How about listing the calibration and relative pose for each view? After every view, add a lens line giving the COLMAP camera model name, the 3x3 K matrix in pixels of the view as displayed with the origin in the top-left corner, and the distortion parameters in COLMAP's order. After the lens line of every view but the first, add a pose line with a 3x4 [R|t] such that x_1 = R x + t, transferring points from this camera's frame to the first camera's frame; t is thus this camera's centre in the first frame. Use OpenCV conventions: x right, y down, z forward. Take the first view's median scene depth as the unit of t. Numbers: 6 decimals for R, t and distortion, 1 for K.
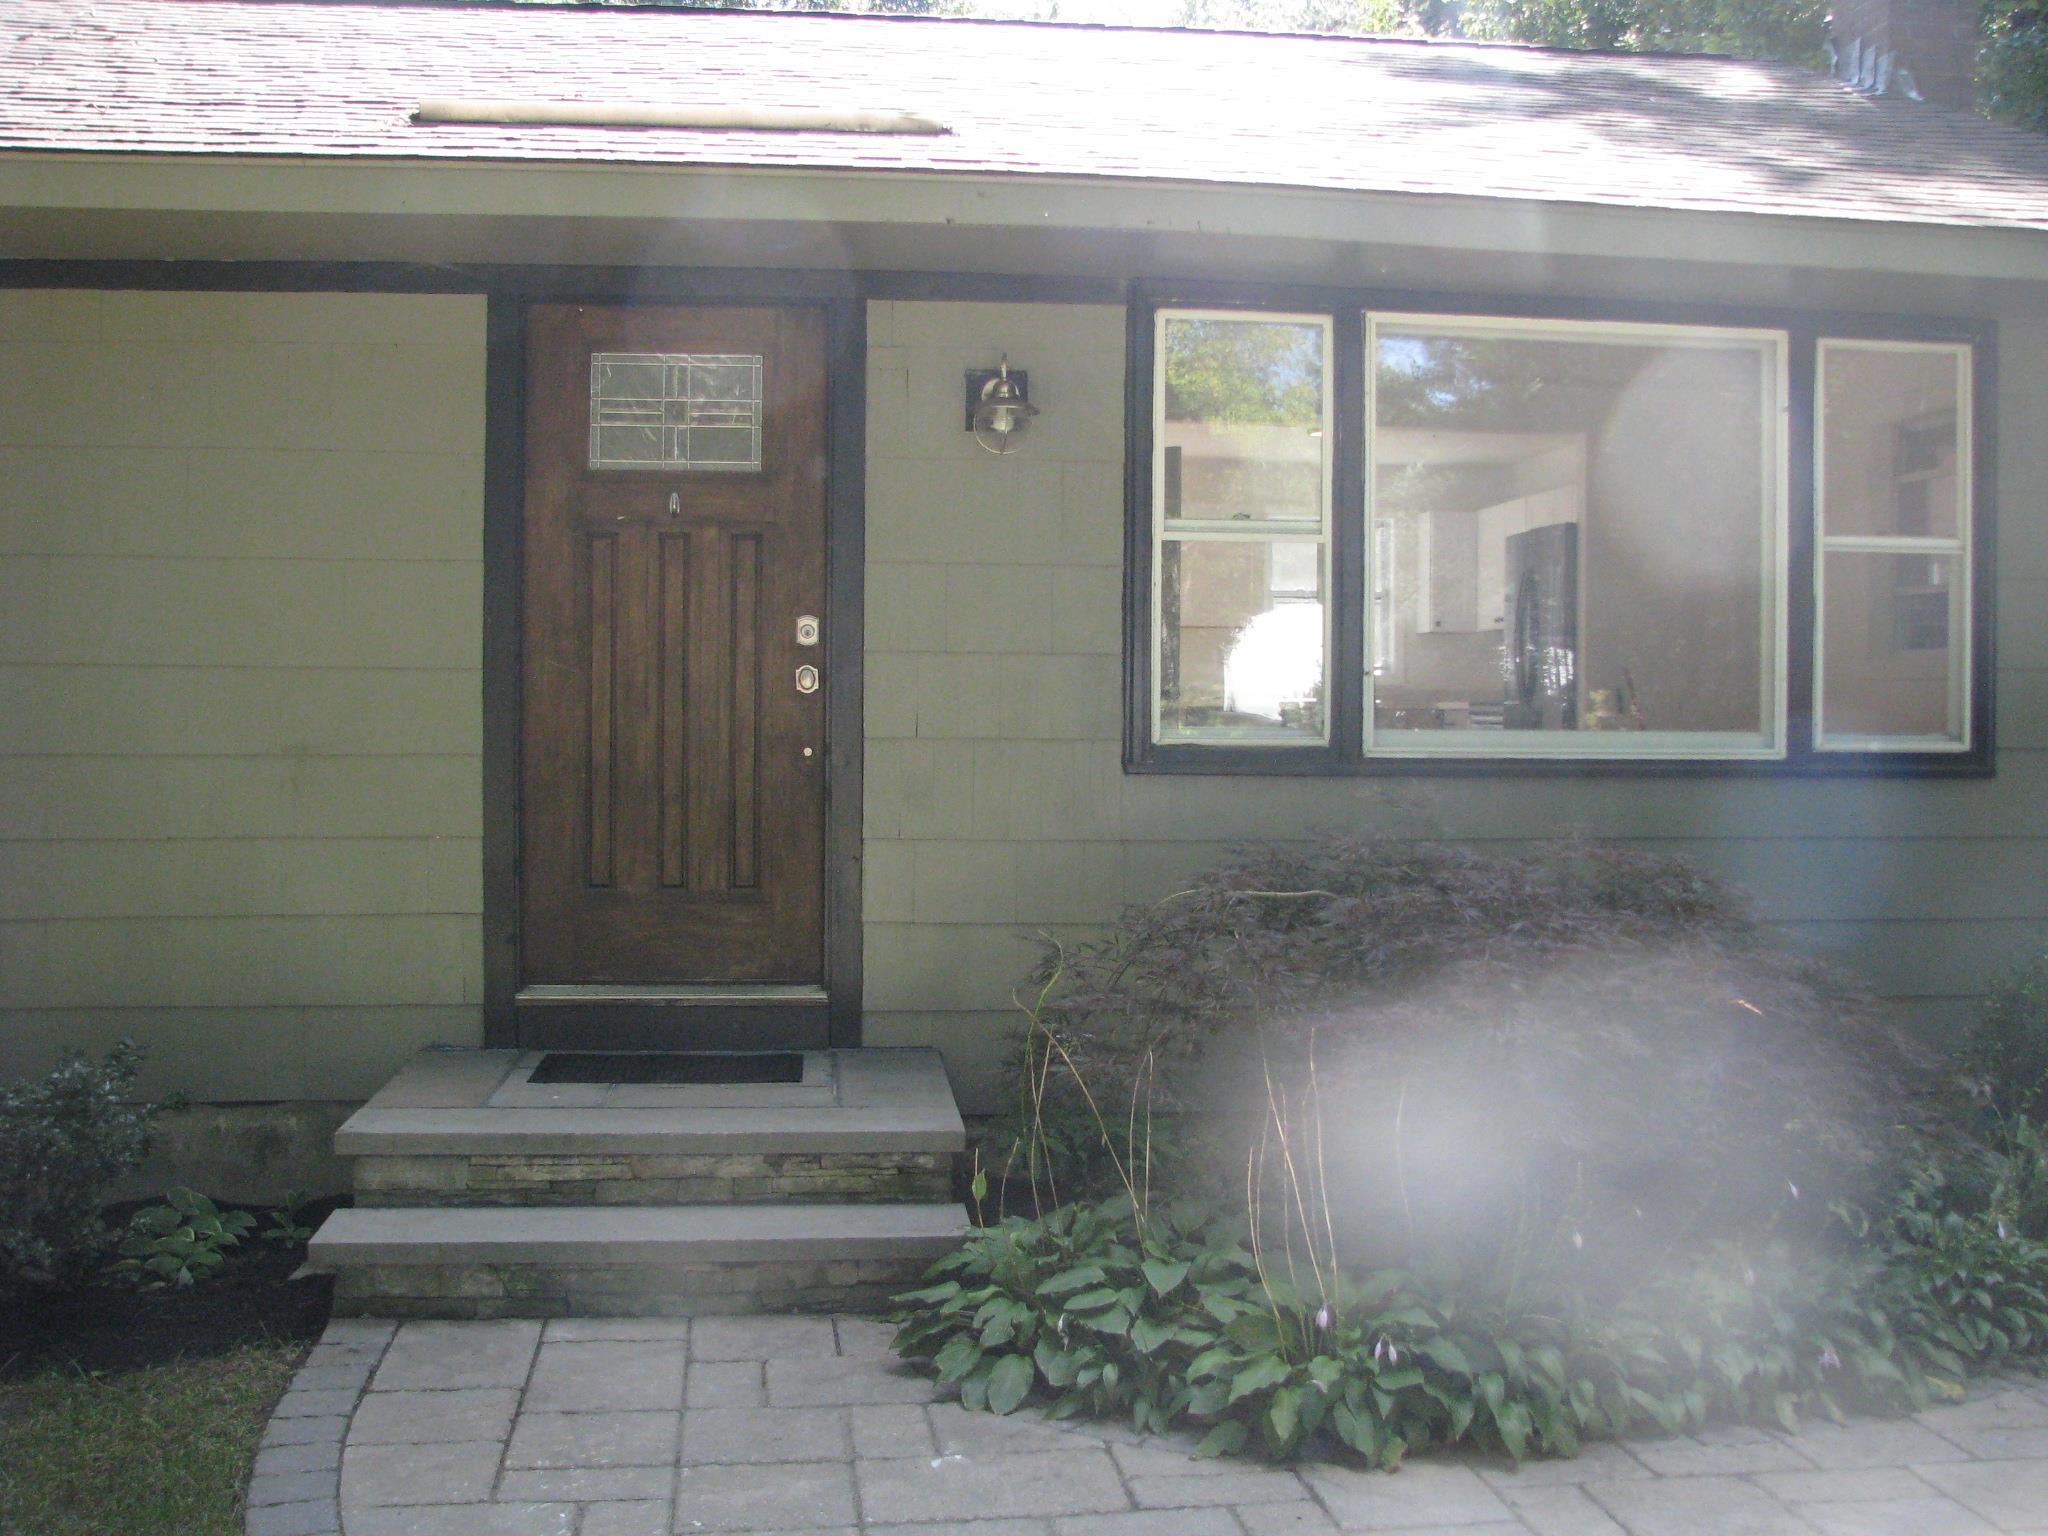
lens RADIAL K [[2237.7, 0, 1024.0], [0, 2237.7, 768.0], [0, 0, 1]] dist [-0.218525, 0.326143]
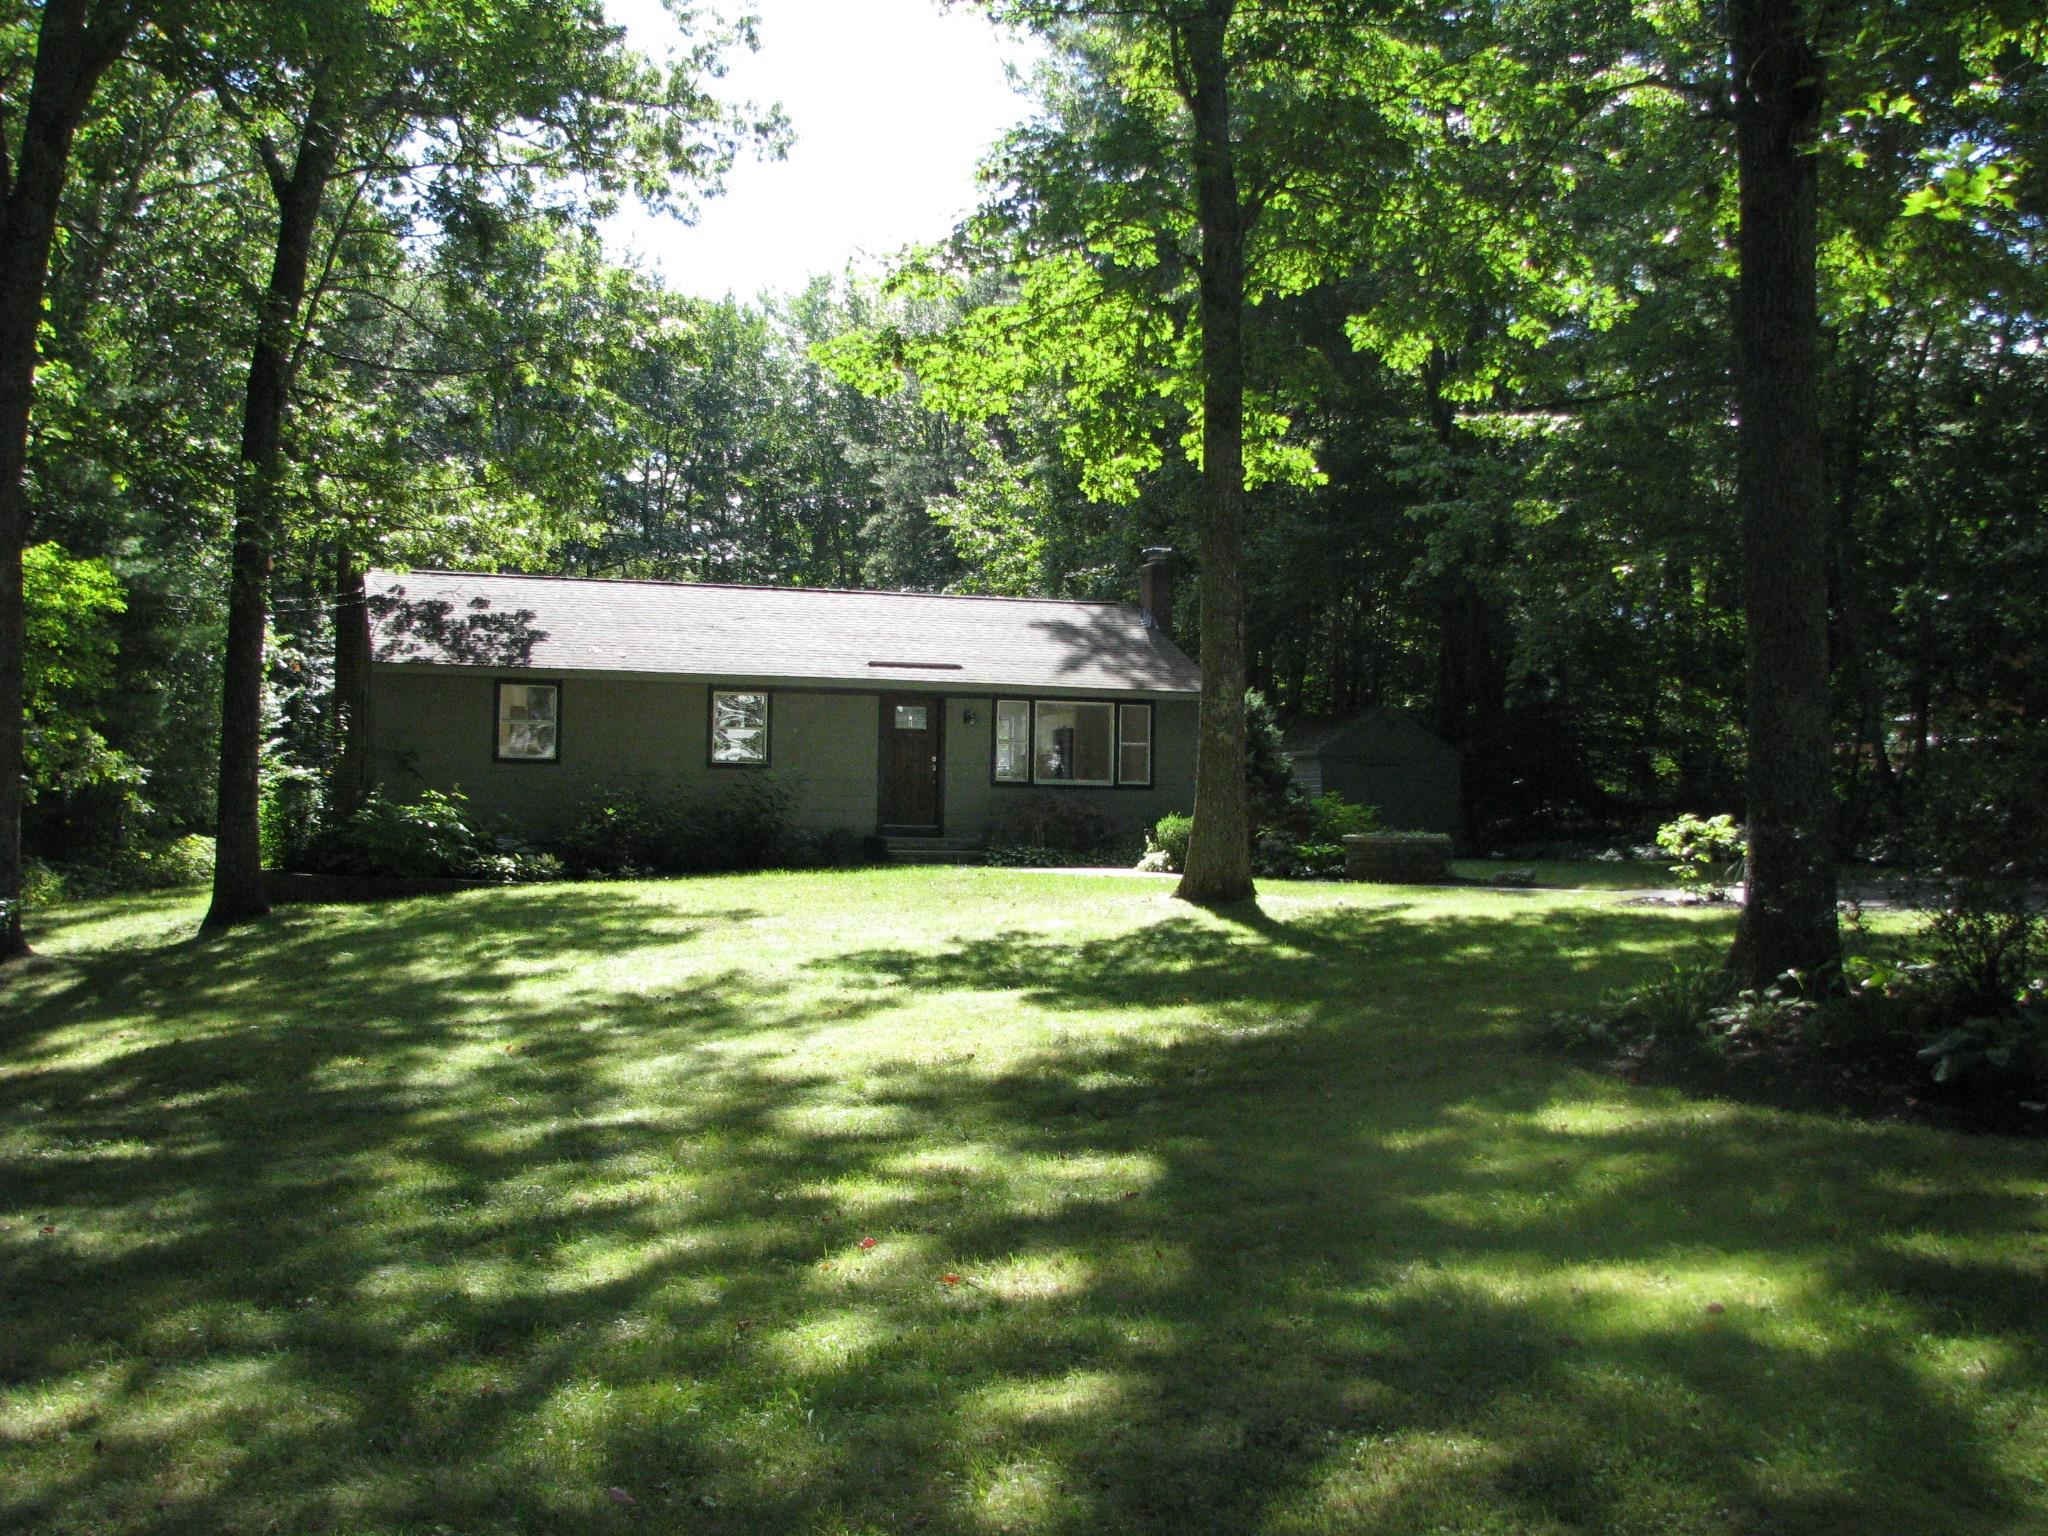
lens RADIAL K [[2221.3, 0, 1071.7], [0, 2221.3, 771.5], [0, 0, 1]] dist [-0.206037, 0.303548]
pose [[0.971196, 0.014734, 0.237828, -1.137930], [-0.004656, 0.999069, -0.042883, 0.212902], [-0.238238, 0.040540, 0.970360, -4.641807]]
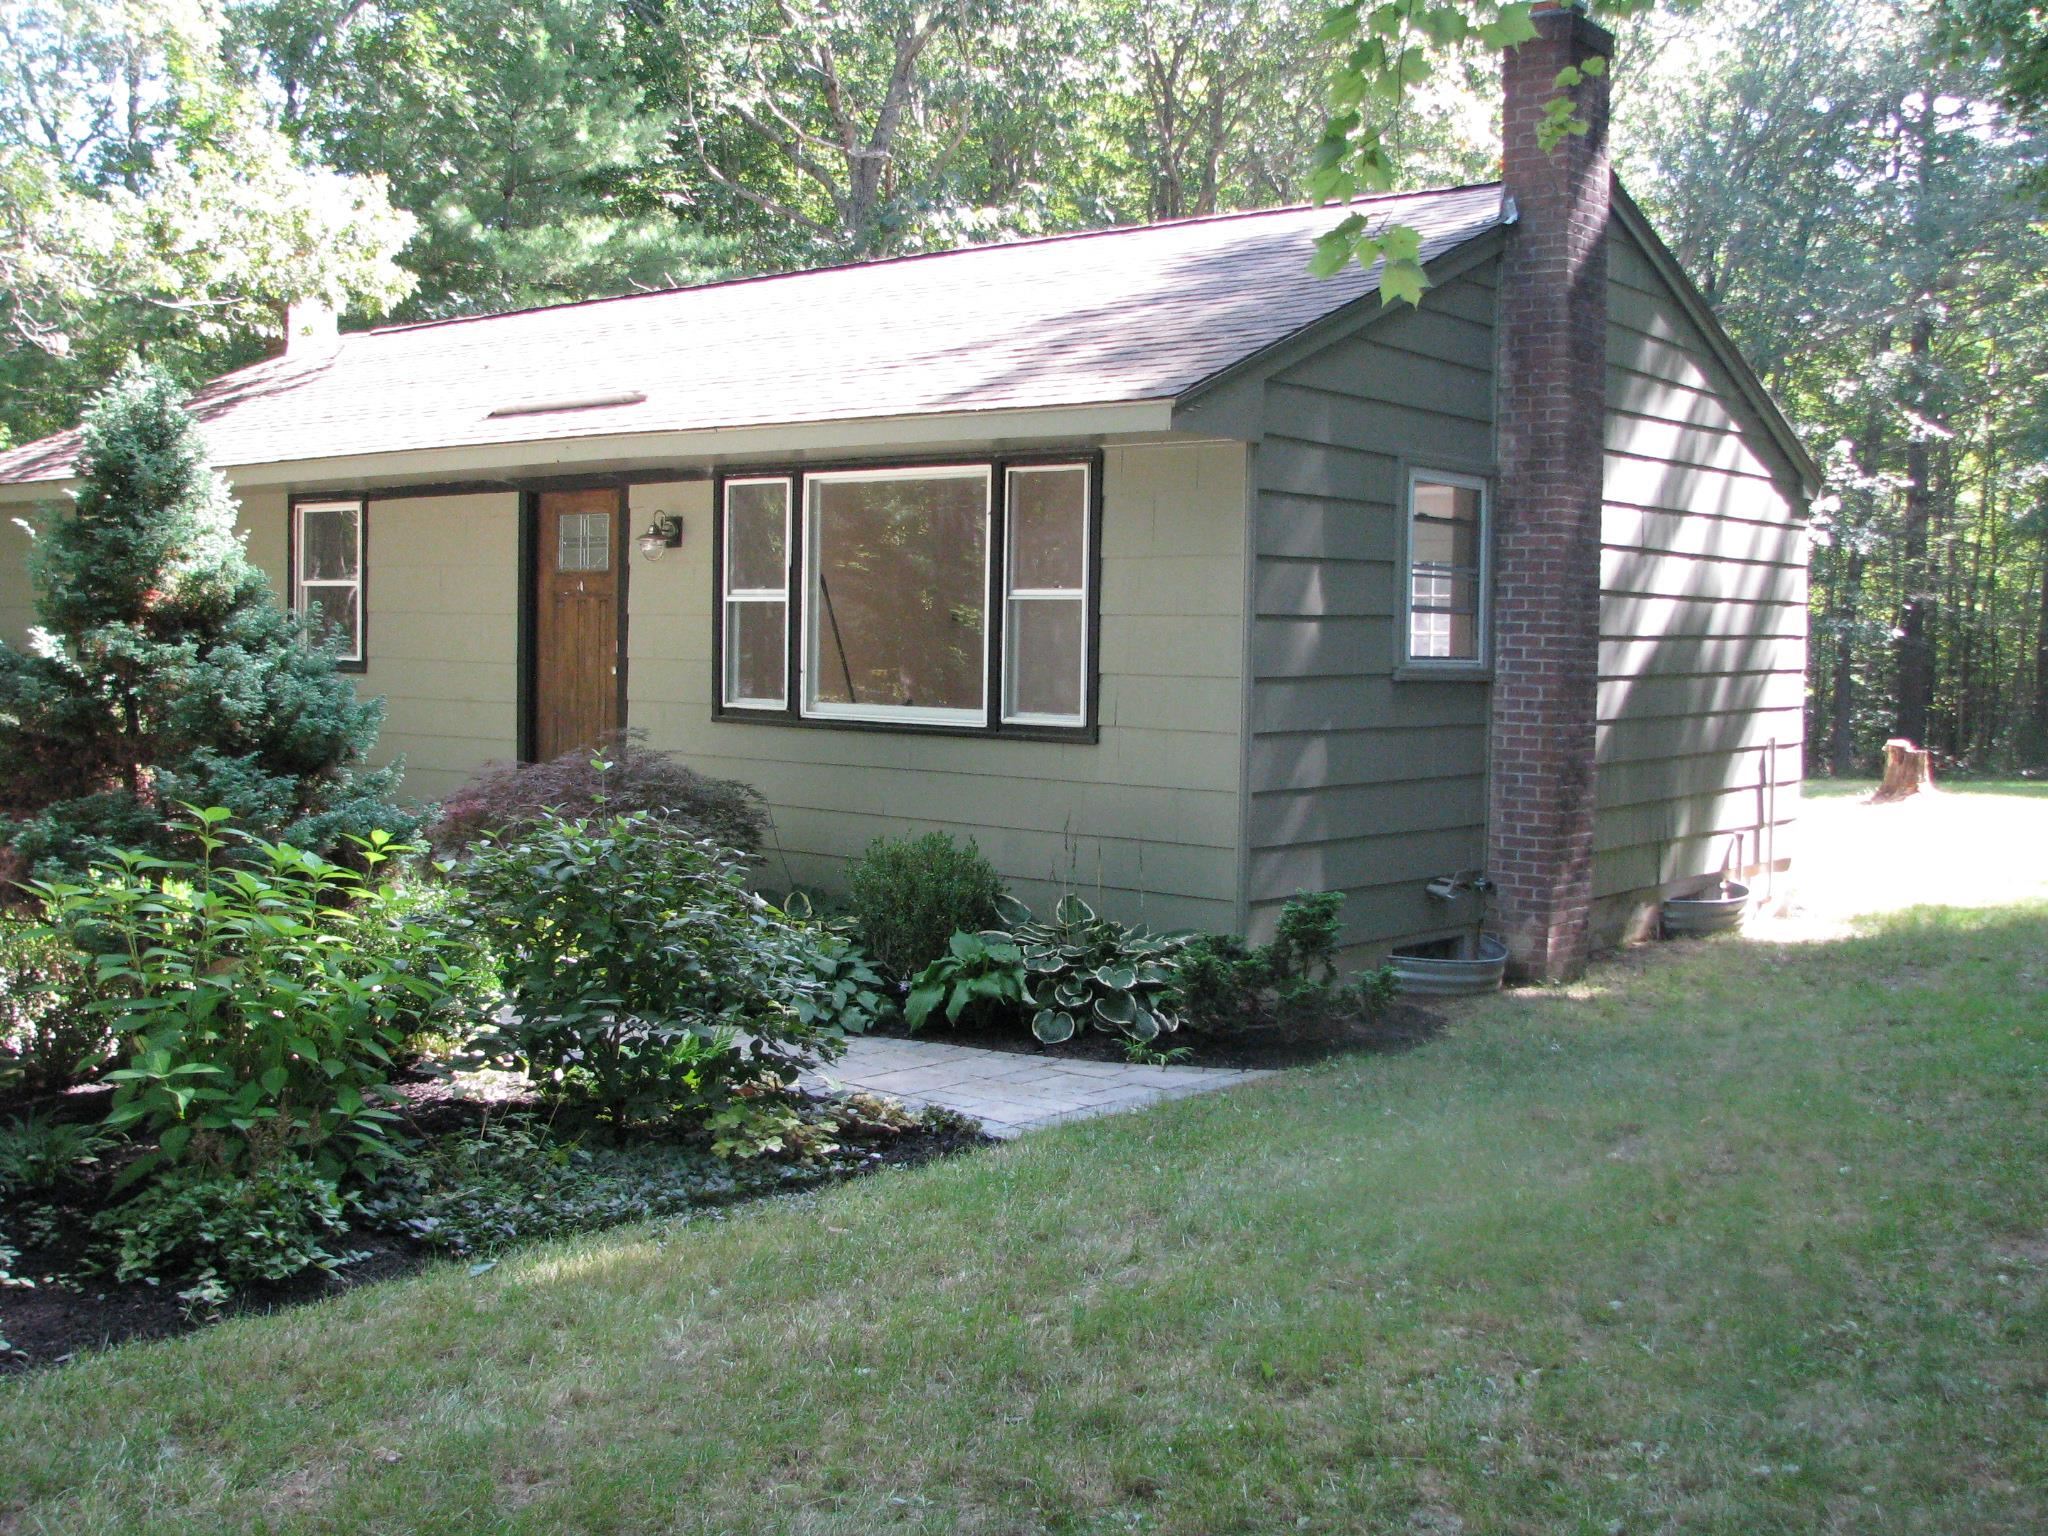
lens RADIAL K [[2221.3, 0, 1071.7], [0, 2221.3, 771.5], [0, 0, 1]] dist [-0.206037, 0.303548]
pose [[0.694664, 0.049686, -0.717616, 1.797310], [-0.033774, 0.998764, 0.036458, -0.038087], [0.718541, -0.001089, 0.695484, -0.122877]]
